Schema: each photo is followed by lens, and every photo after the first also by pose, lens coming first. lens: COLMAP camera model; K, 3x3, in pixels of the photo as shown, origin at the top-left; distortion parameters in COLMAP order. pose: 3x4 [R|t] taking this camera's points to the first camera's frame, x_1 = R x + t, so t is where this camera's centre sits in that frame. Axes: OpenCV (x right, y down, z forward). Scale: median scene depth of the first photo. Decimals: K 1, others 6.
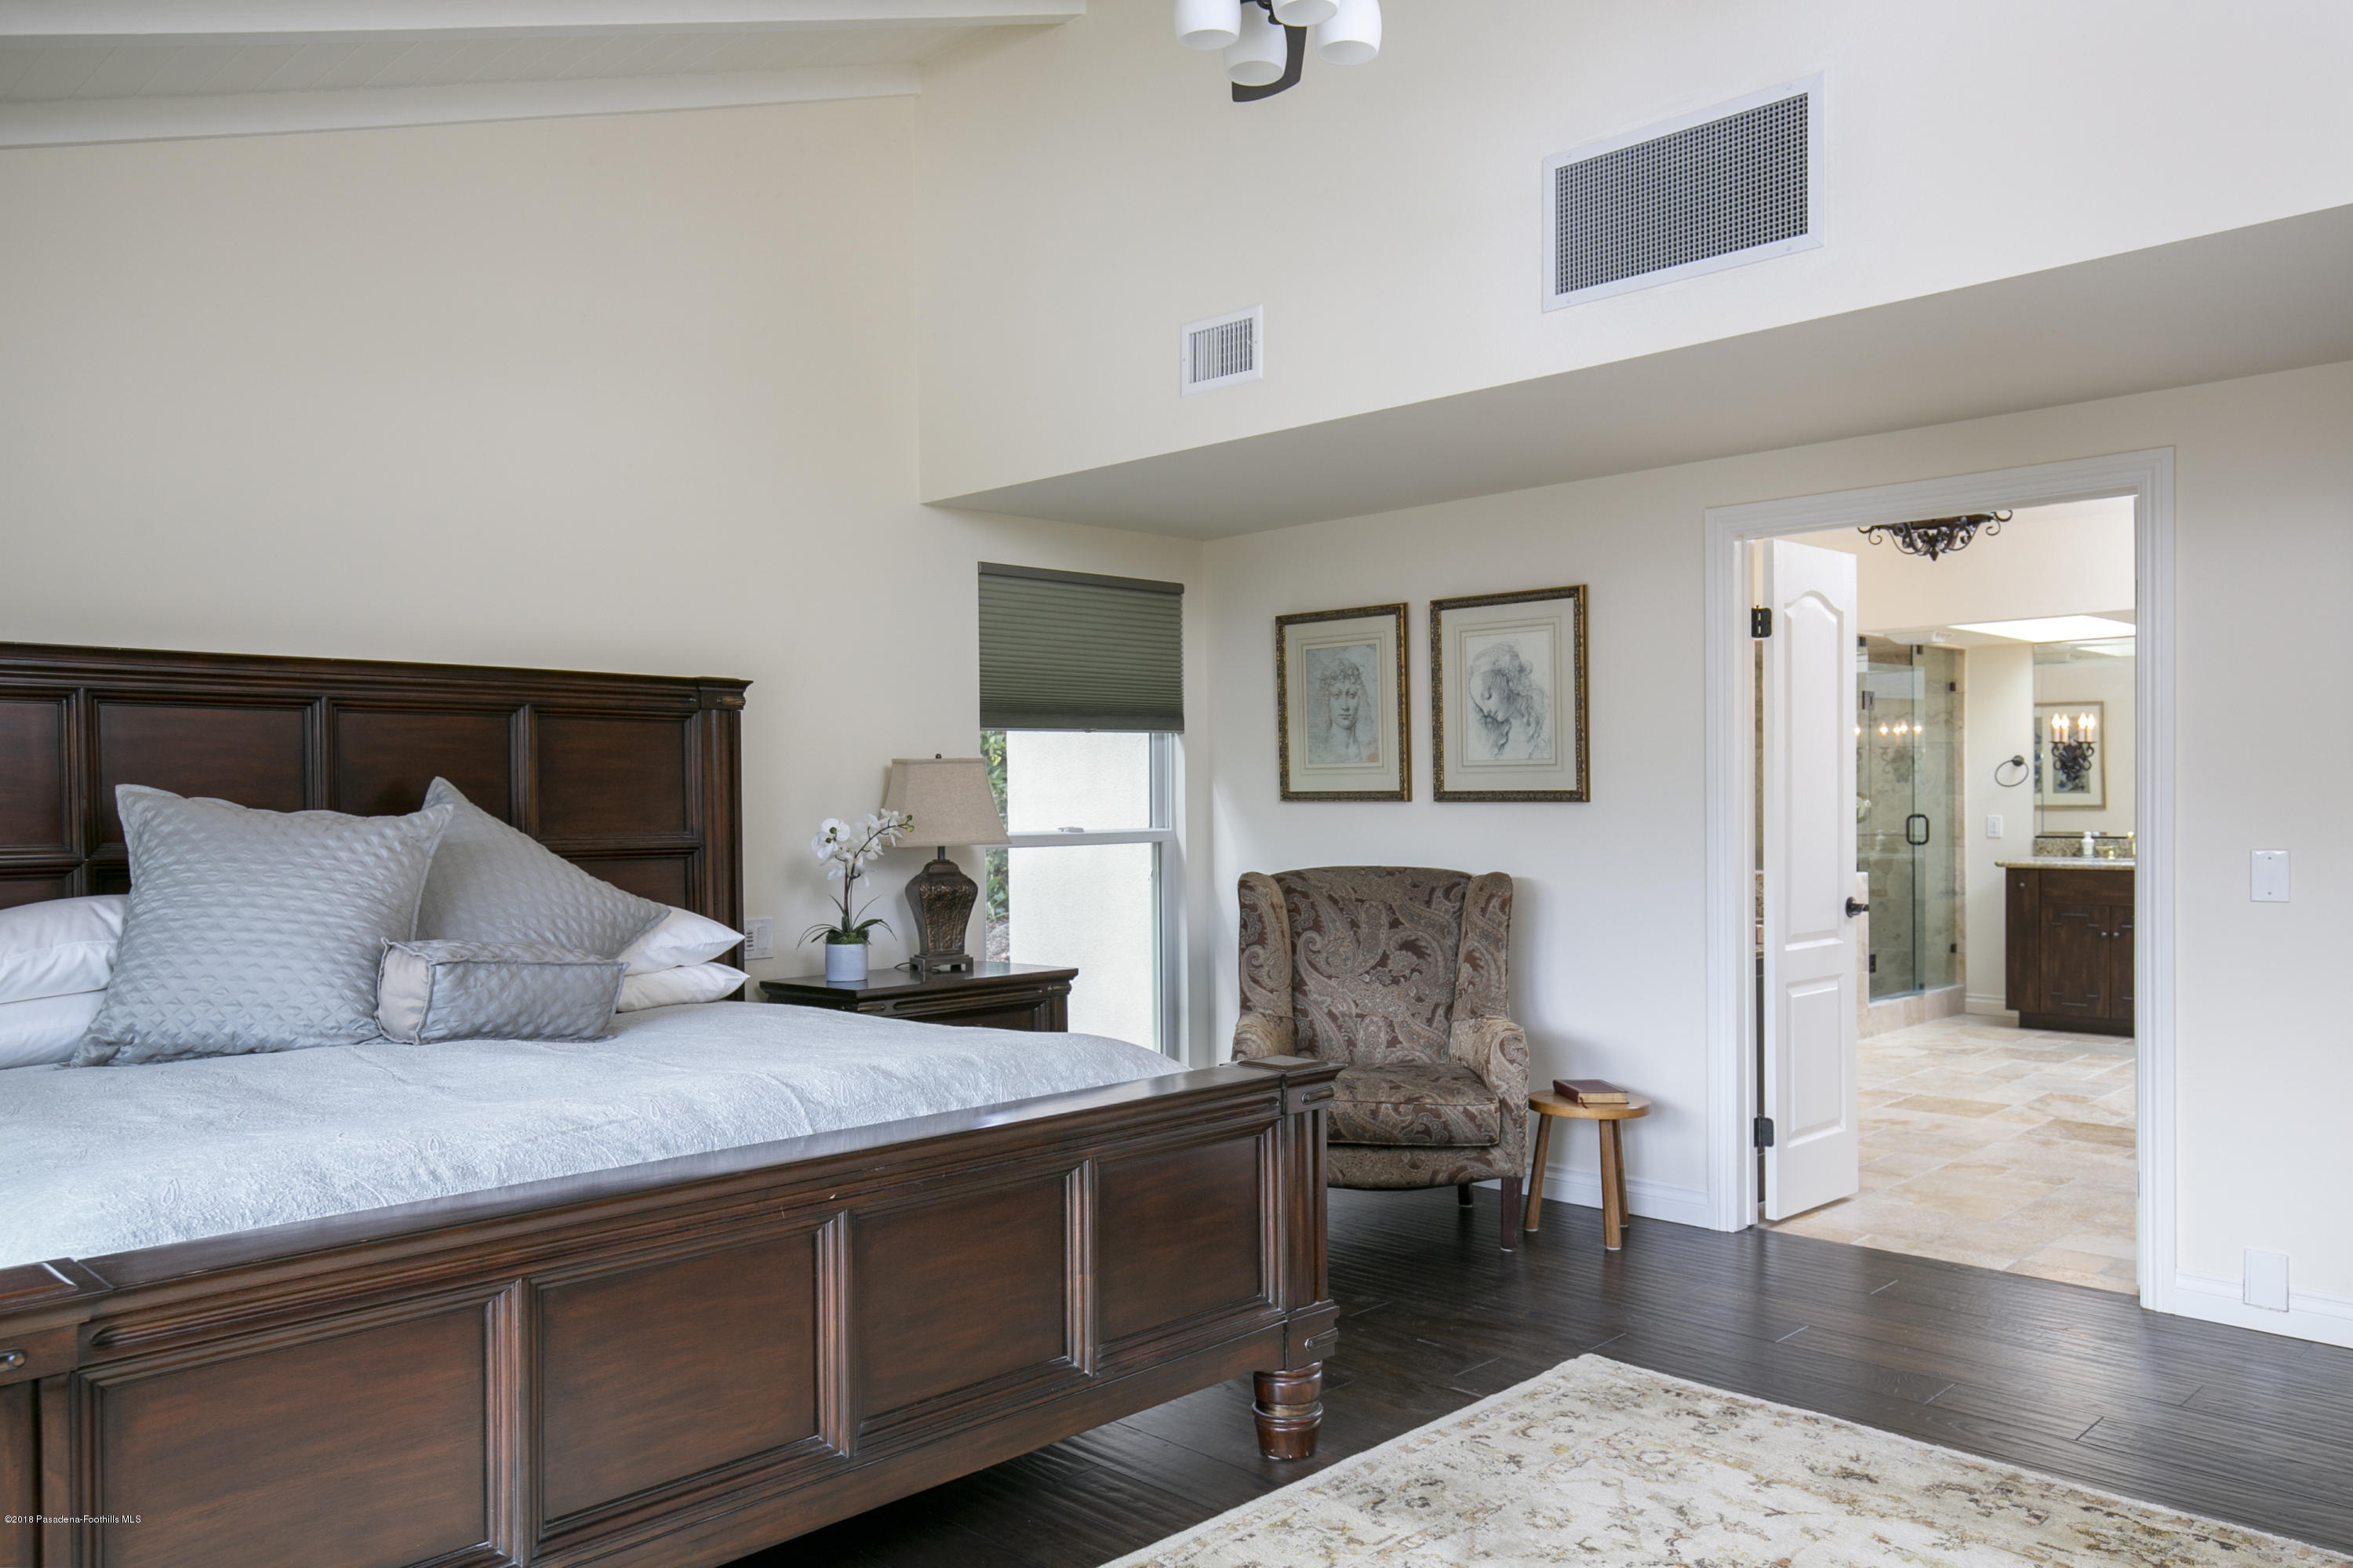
lens RADIAL K [[1737.1, 0, 1185.5], [0, 1737.1, 797.5], [0, 0, 1]] dist [-0.004595, -0.001389]
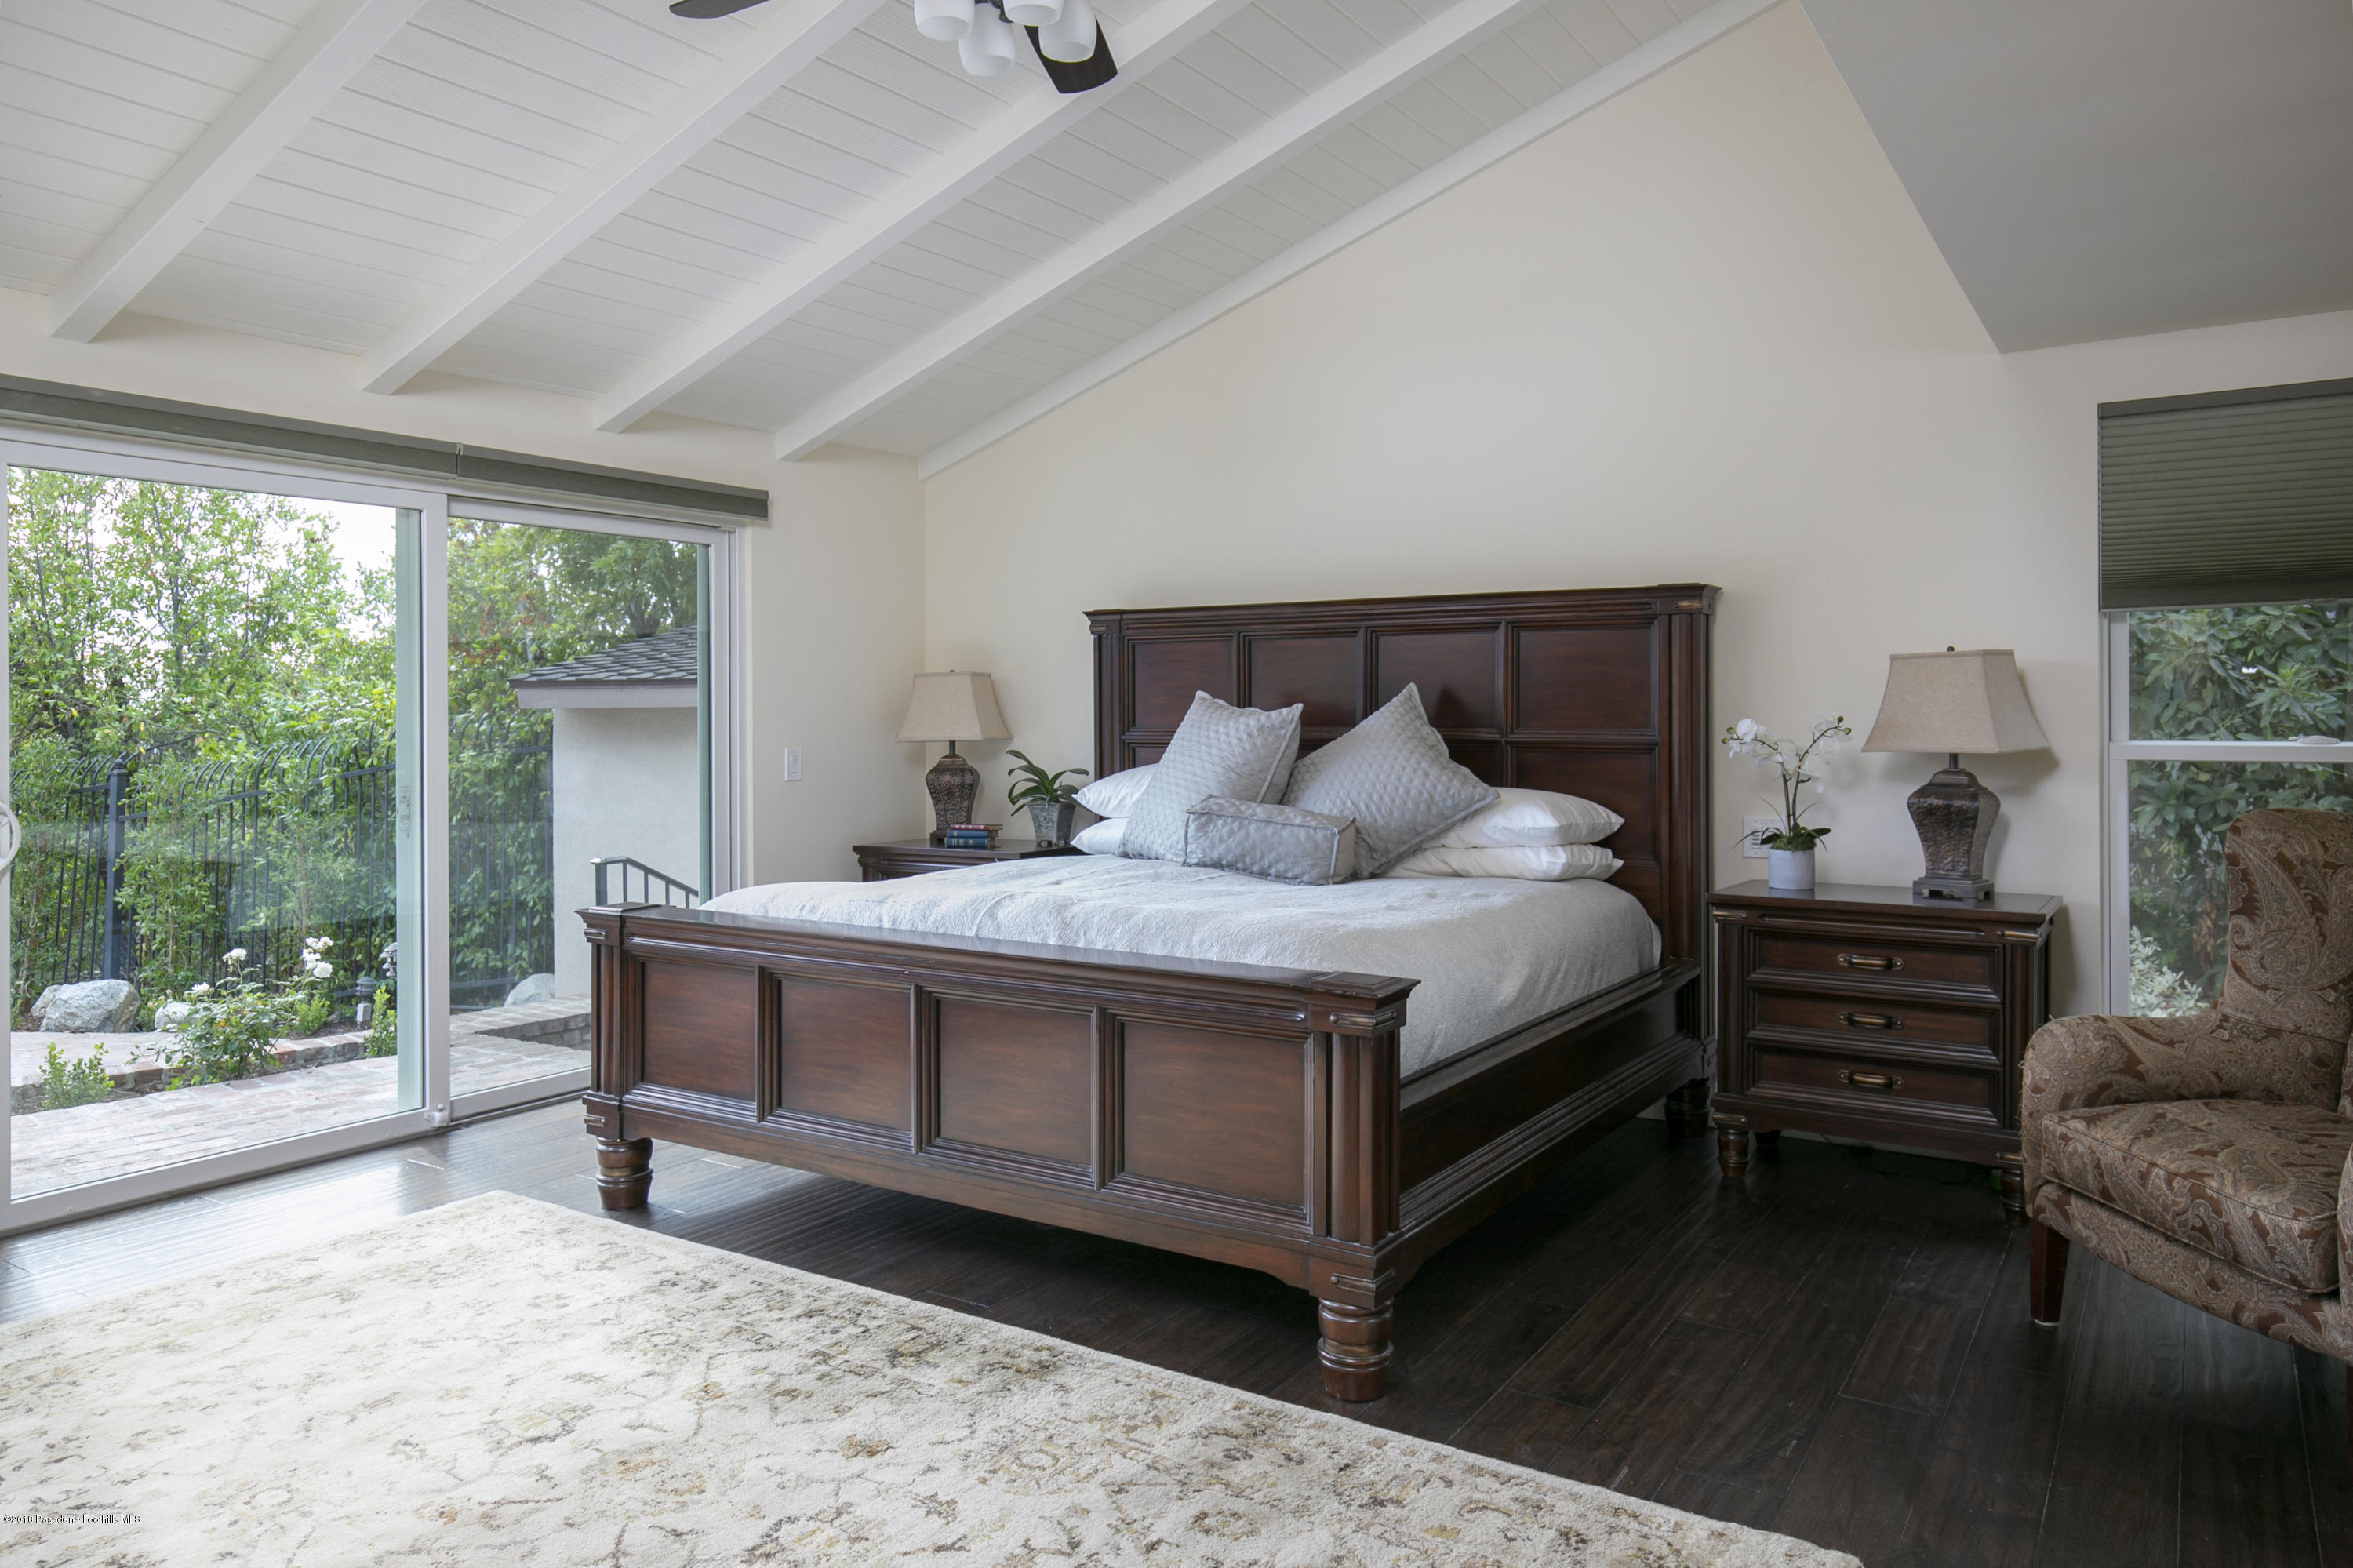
lens RADIAL K [[1595.3, 0, 1174.7], [0, 1595.3, 703.9], [0, 0, 1]] dist [-0.000703, 0.000244]
pose [[0.184743, 0.003531, -0.982780, 0.845814], [0.002341, 0.999989, 0.004033, -0.001370], [0.982784, -0.003045, 0.184733, 0.705459]]
